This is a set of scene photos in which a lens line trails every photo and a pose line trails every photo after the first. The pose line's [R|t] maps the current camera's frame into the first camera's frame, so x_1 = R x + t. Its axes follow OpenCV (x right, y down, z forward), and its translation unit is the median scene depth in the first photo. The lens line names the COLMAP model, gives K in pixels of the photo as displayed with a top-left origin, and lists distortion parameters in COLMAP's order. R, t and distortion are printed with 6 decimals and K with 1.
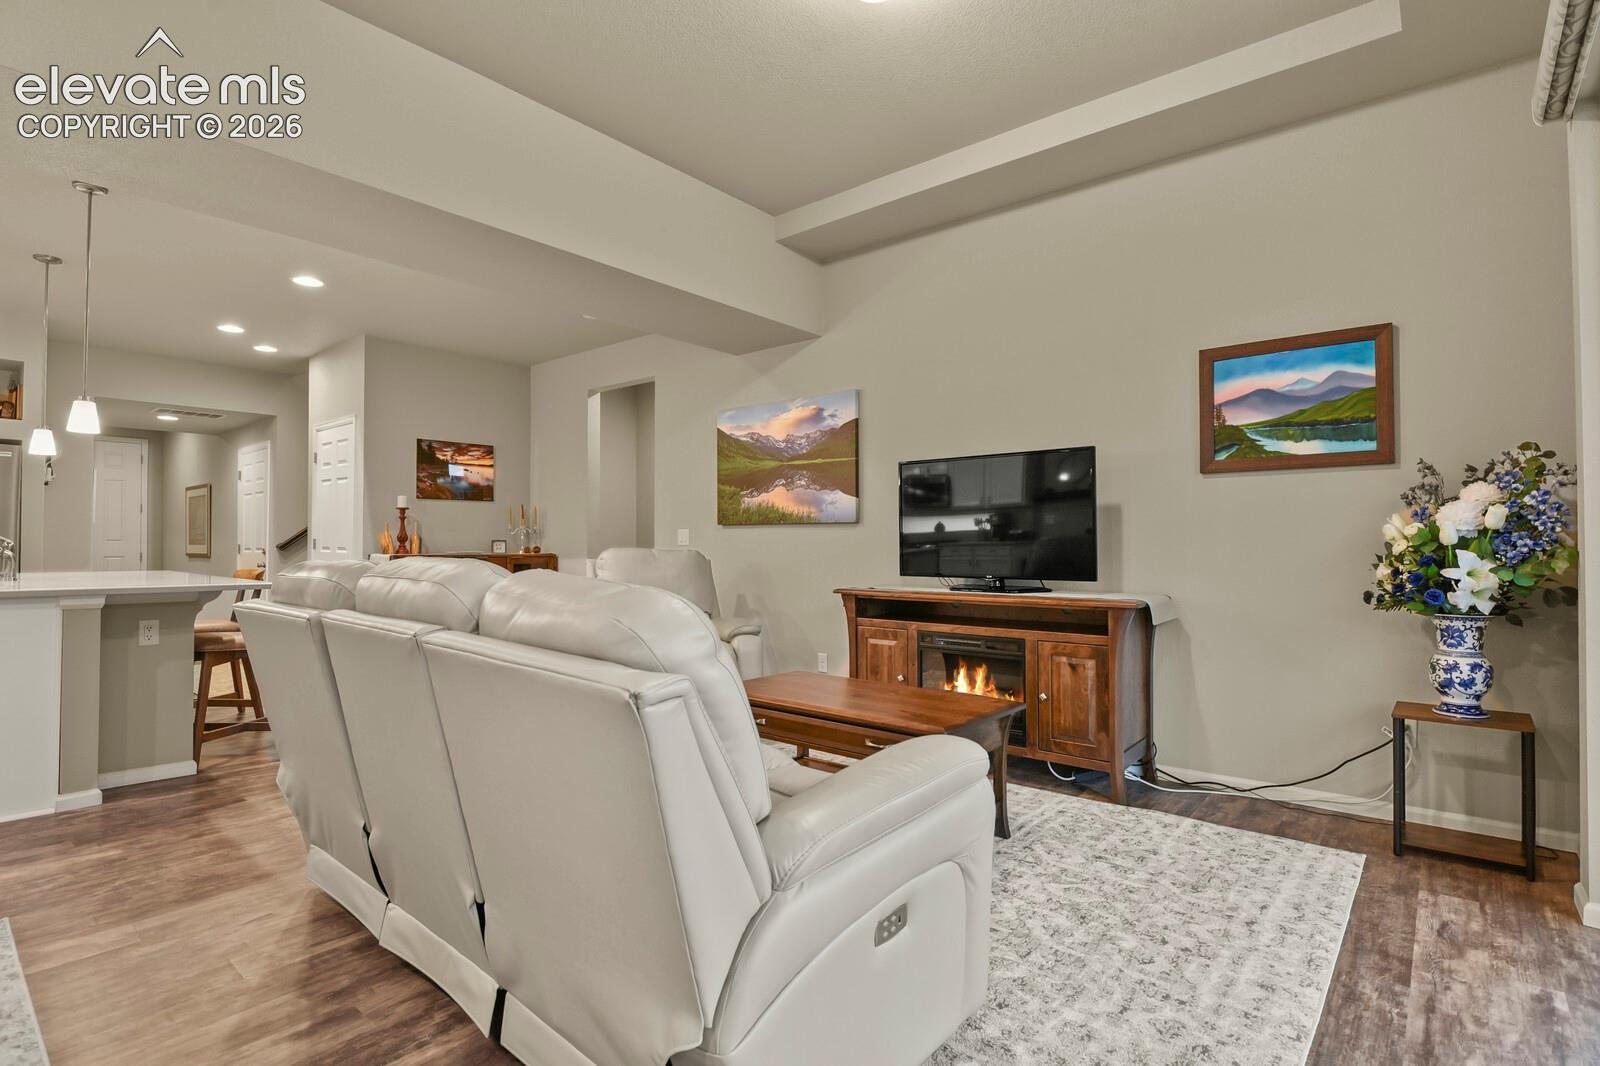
lens RADIAL K [[774.3, 0, 808.4], [0, 774.3, 531.2], [0, 0, 1]] dist [-0.006662, -0.007722]
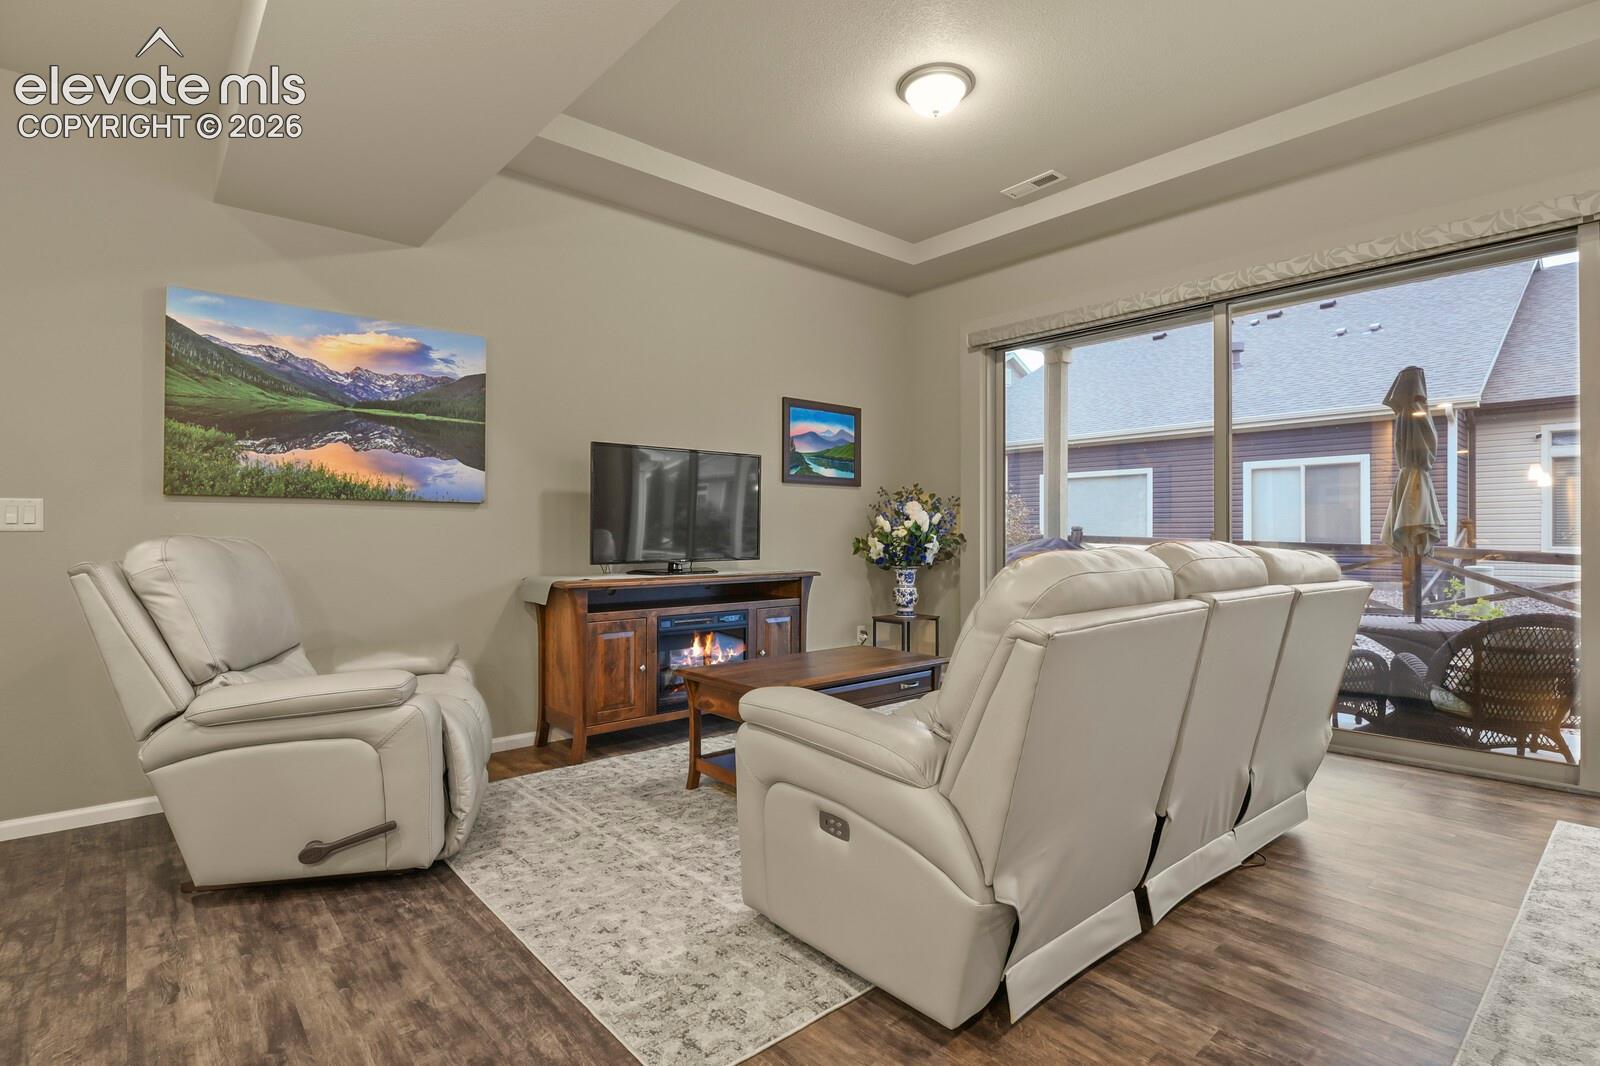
lens RADIAL K [[774.3, 0, 808.4], [0, 774.3, 531.2], [0, 0, 1]] dist [-0.006662, -0.007722]
pose [[0.150750, 0.001568, 0.988571, -0.651009], [-0.018589, 0.999826, 0.001249, 0.010035], [-0.988397, -0.018564, 0.150753, 0.521967]]
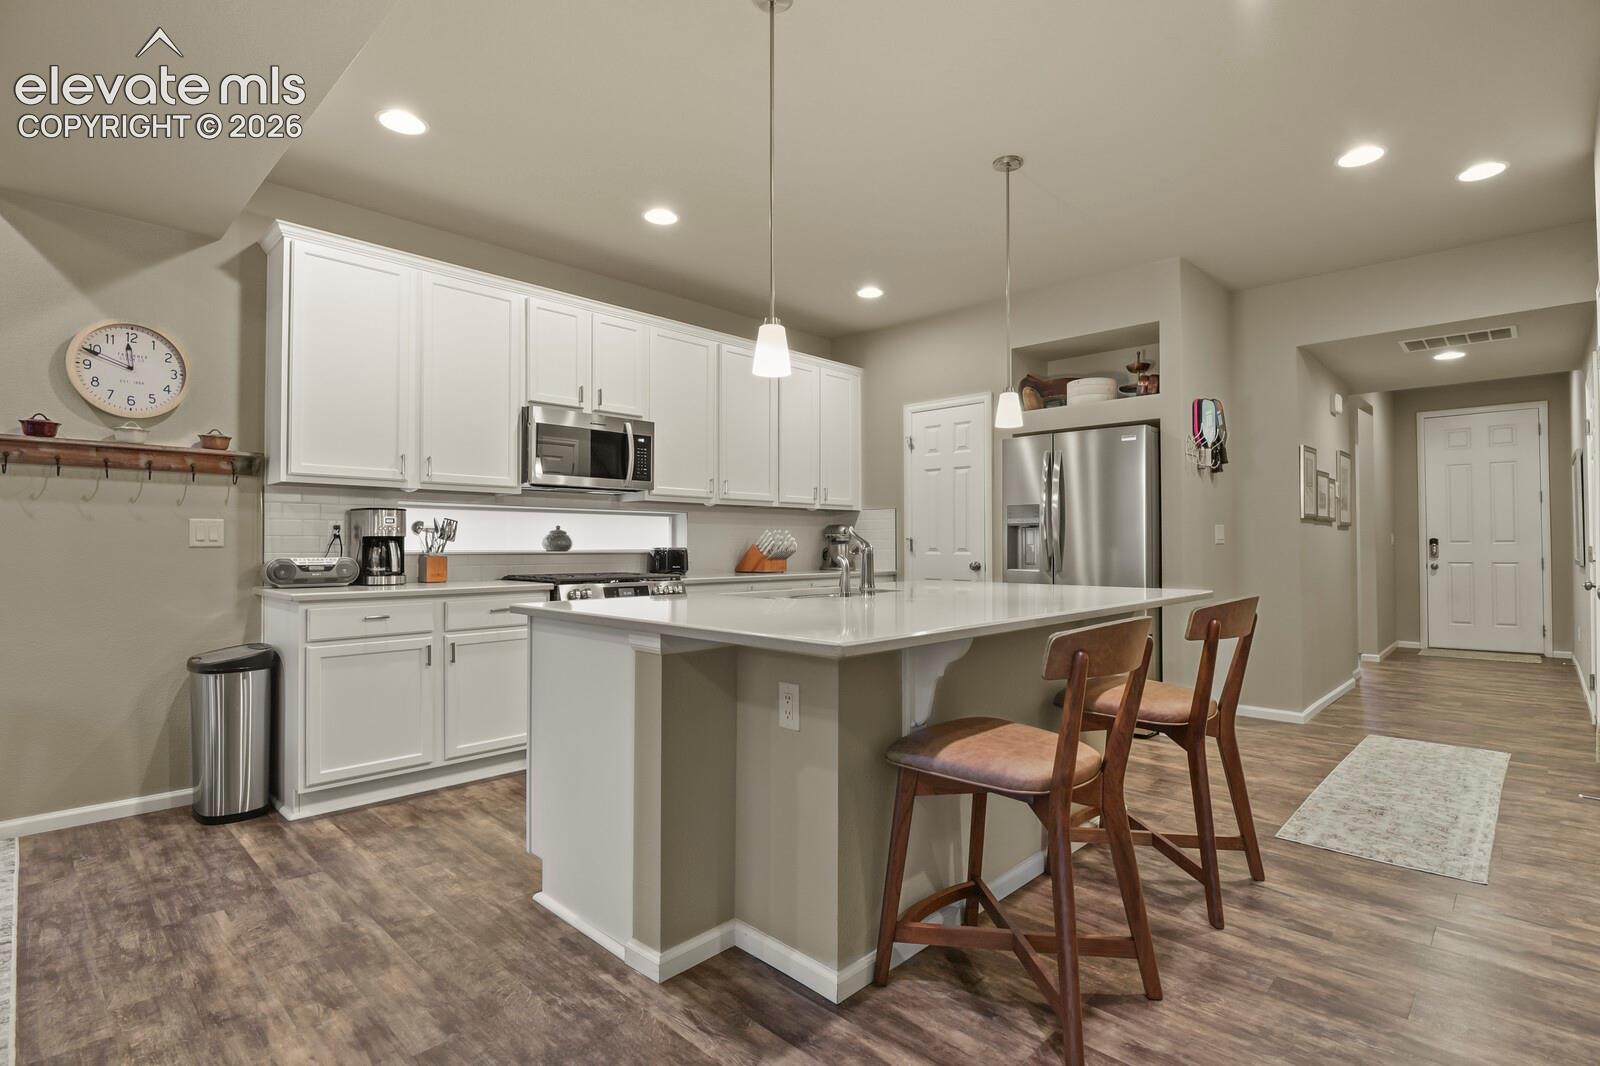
lens RADIAL K [[779.3, 0, 810.1], [0, 779.3, 534.3], [0, 0, 1]] dist [-0.015247, -0.001432]
pose [[-0.067202, -0.016798, -0.997598, -0.211120], [0.017451, 0.999686, -0.018009, 0.012787], [0.997587, -0.018620, -0.066887, 0.760664]]
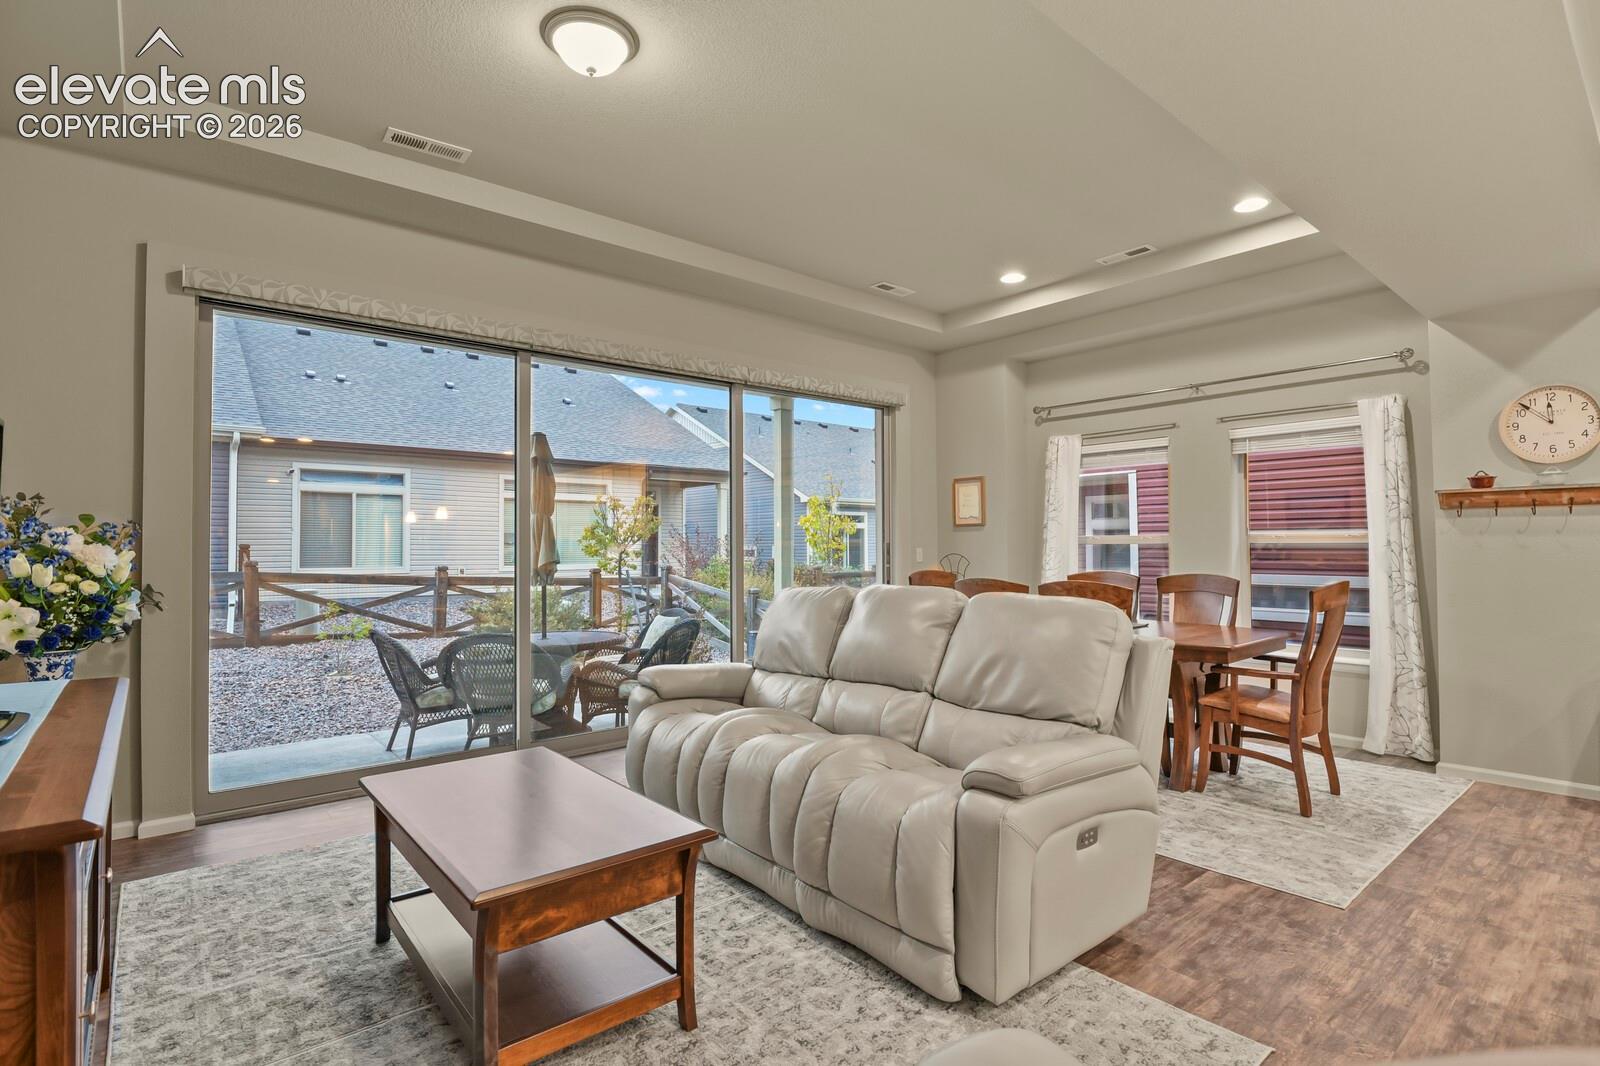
lens RADIAL K [[776.5, 0, 809.4], [0, 776.5, 534.5], [0, 0, 1]] dist [-0.013285, -0.003167]
pose [[-0.985752, 0.006573, 0.168077, -0.203012], [0.000821, 0.999412, -0.034269, -0.008272], [-0.168203, -0.033643, -0.985178, 1.031712]]
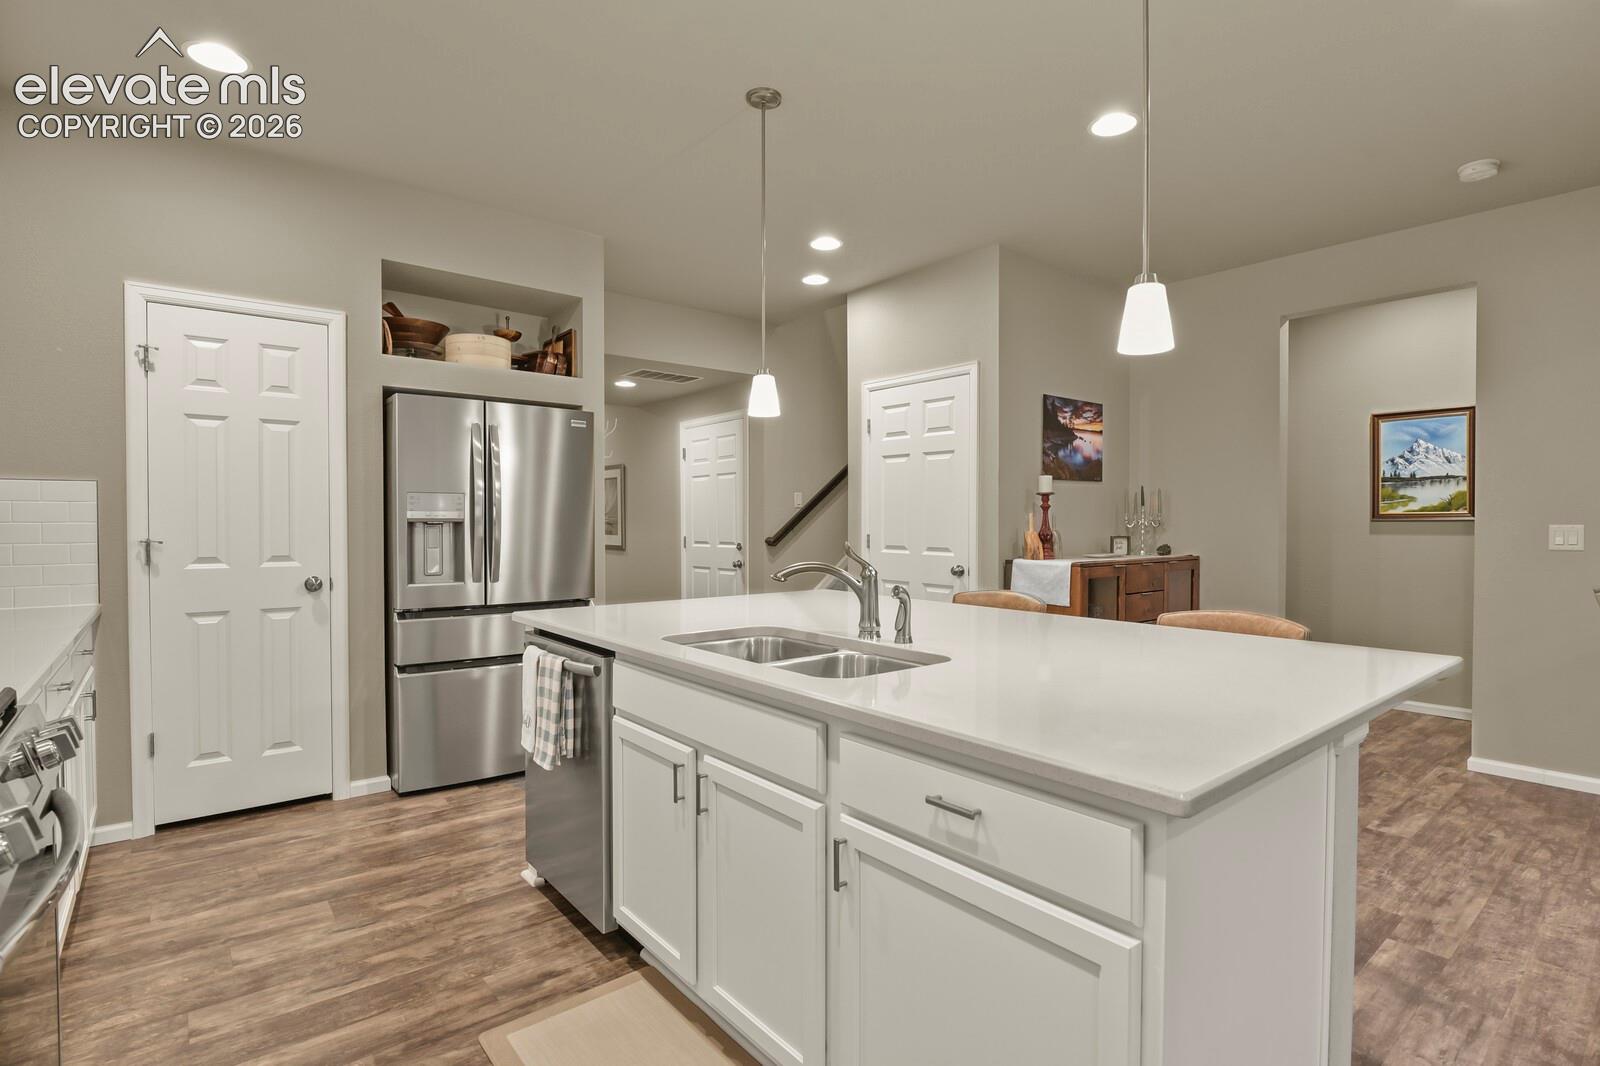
lens RADIAL K [[768.3, 0, 809.8], [0, 768.3, 530.9], [0, 0, 1]] dist [-0.002094, -0.014205]
pose [[0.983121, 0.000478, -0.182955, -0.758530], [0.005134, 0.999531, 0.030198, -0.022152], [0.182884, -0.030628, 0.982657, 0.344724]]
